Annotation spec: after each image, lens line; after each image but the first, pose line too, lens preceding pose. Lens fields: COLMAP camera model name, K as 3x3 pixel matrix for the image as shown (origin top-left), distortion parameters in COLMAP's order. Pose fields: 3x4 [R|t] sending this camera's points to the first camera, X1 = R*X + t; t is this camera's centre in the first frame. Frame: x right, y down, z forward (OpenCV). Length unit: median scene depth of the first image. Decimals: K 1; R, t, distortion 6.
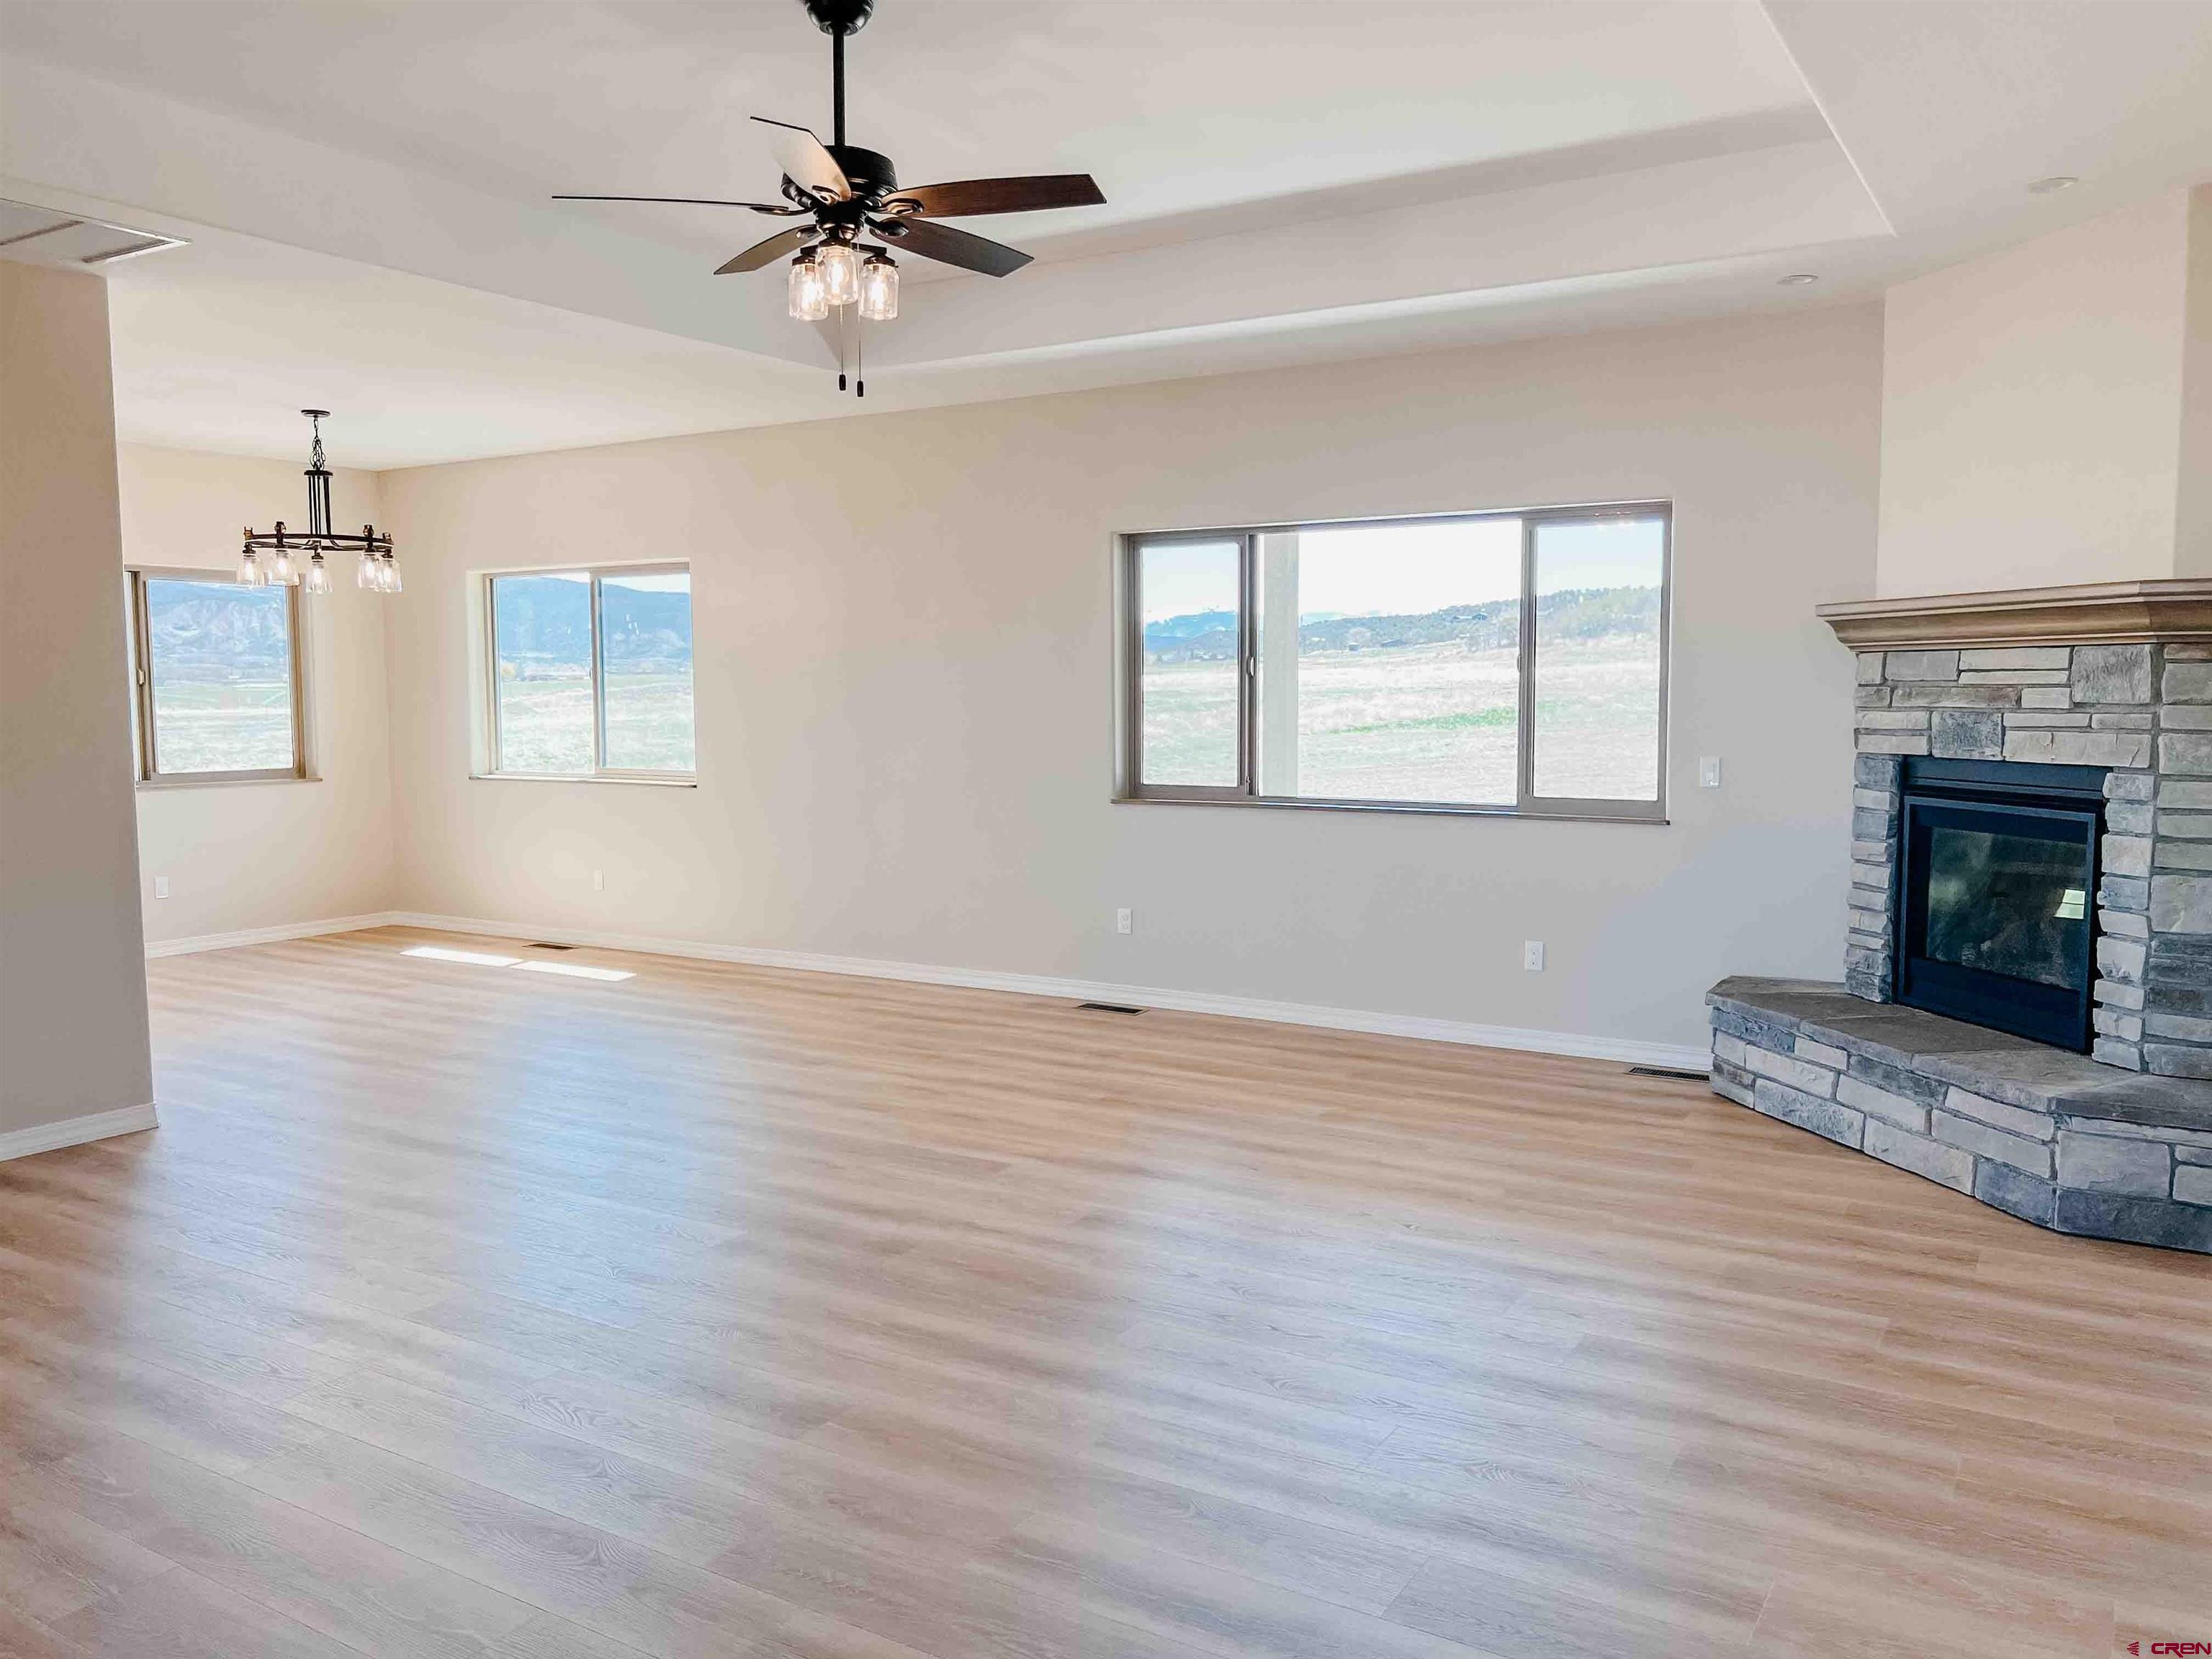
lens RADIAL K [[1671.7, 0, 1106.0], [0, 1671.7, 829.5], [0, 0, 1]] dist [-0.010994, 0.001470]
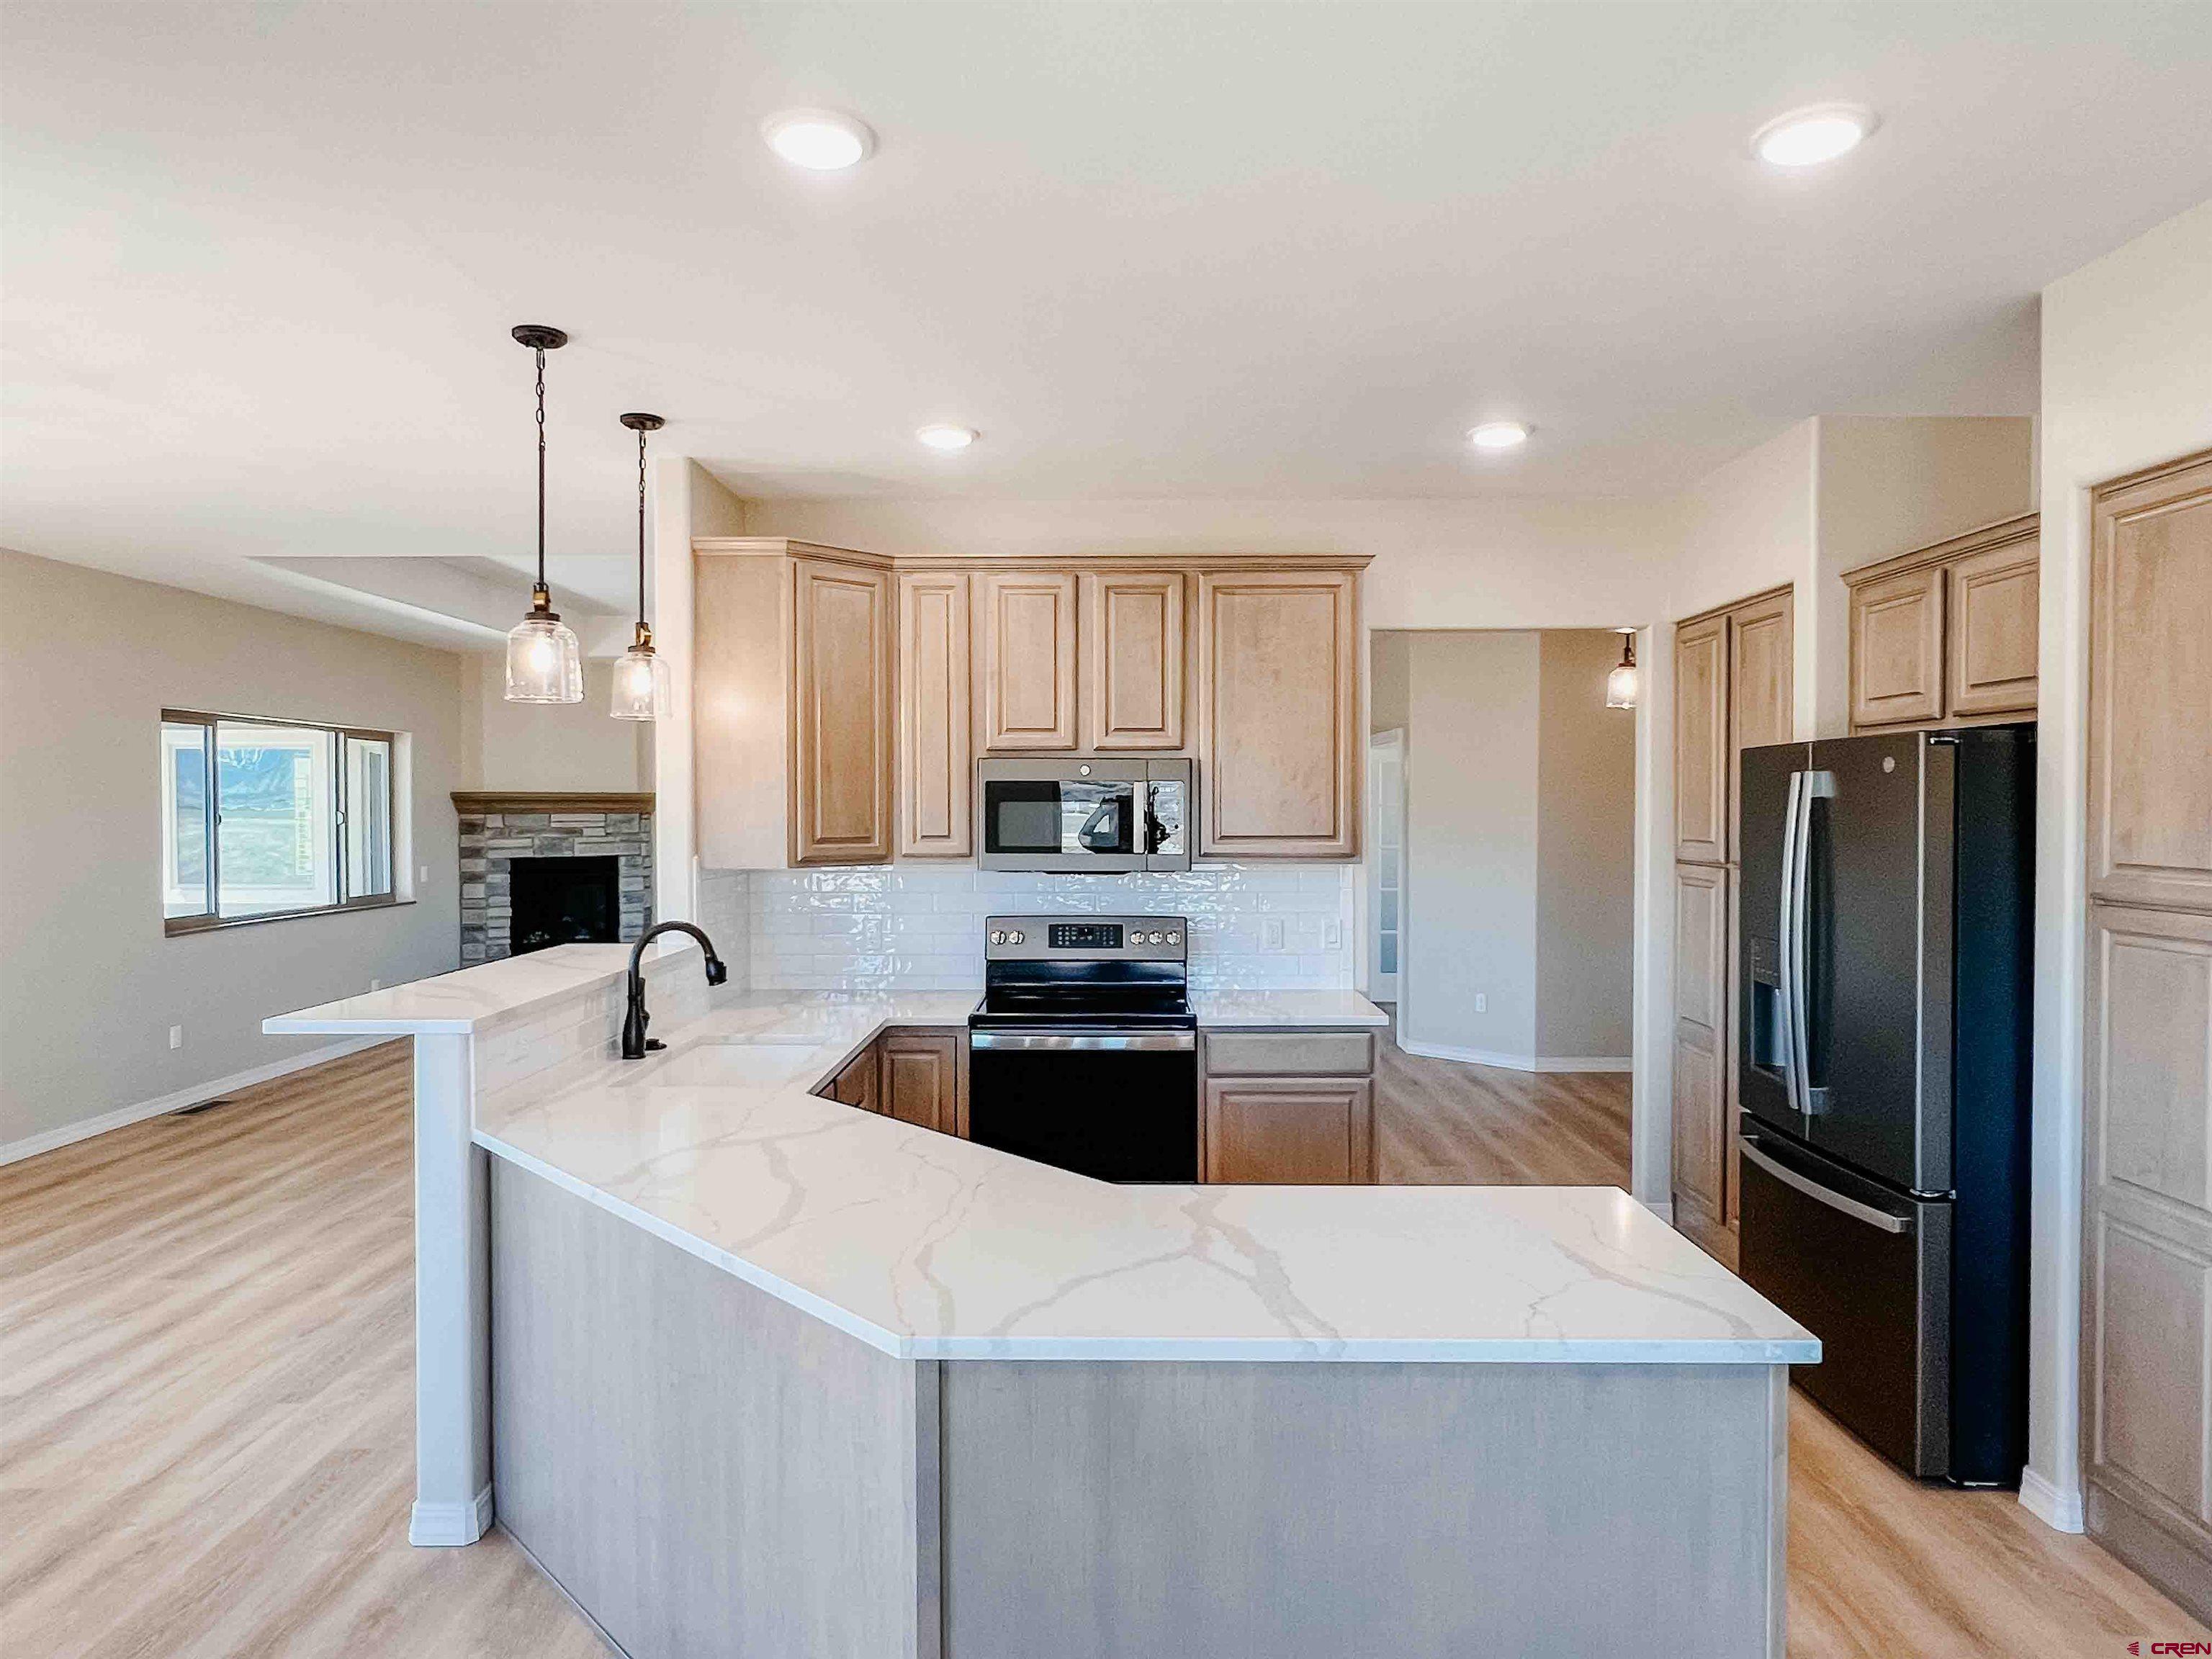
lens RADIAL K [[1339.7, 0, 1106.0], [0, 1339.7, 829.5], [0, 0, 1]] dist [0.006436, 0.002421]
pose [[-0.516960, -0.012445, 0.855919, -1.583397], [0.075932, 0.995286, 0.060333, -0.137292], [-0.852635, 0.096181, -0.513578, 1.276340]]
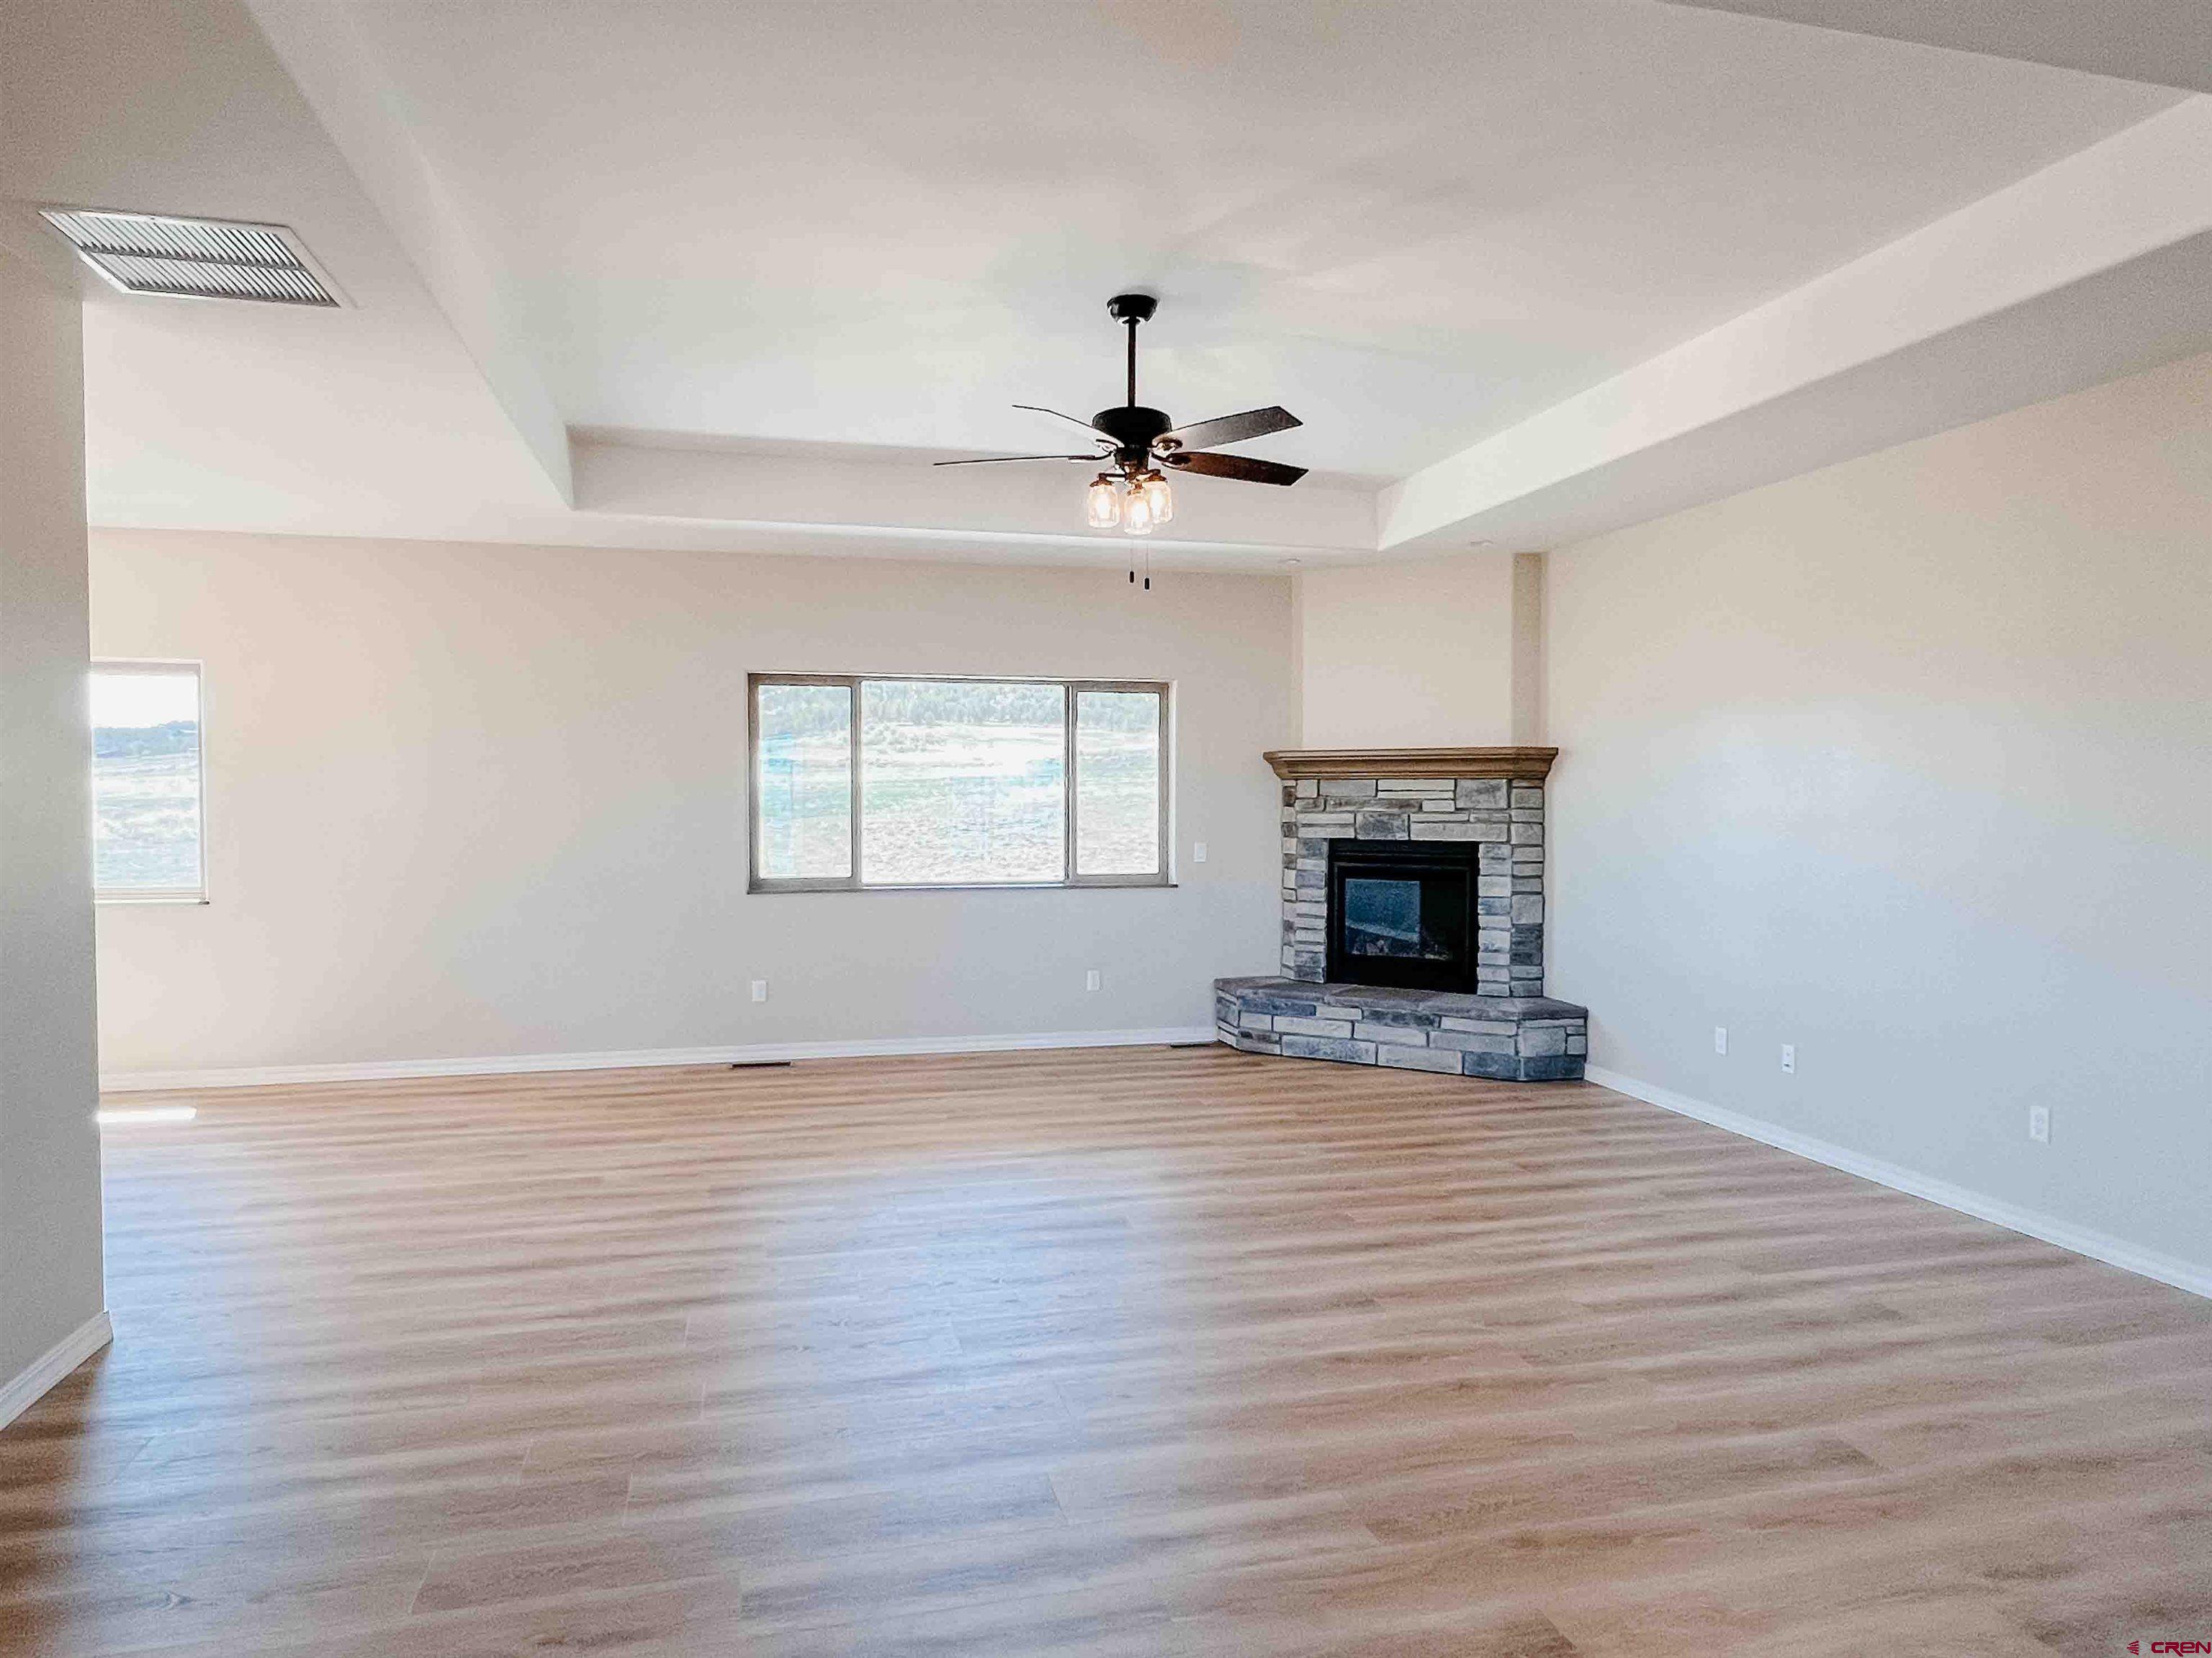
lens RADIAL K [[1339.6, 0, 1106.0], [0, 1339.6, 829.0], [0, 0, 1]] dist [0.006436, 0.002421]
pose [[0.698503, -0.012998, 0.715489, -0.705094], [0.057527, 0.997619, -0.038038, -0.015511], [-0.713291, 0.067730, 0.697588, 0.193337]]
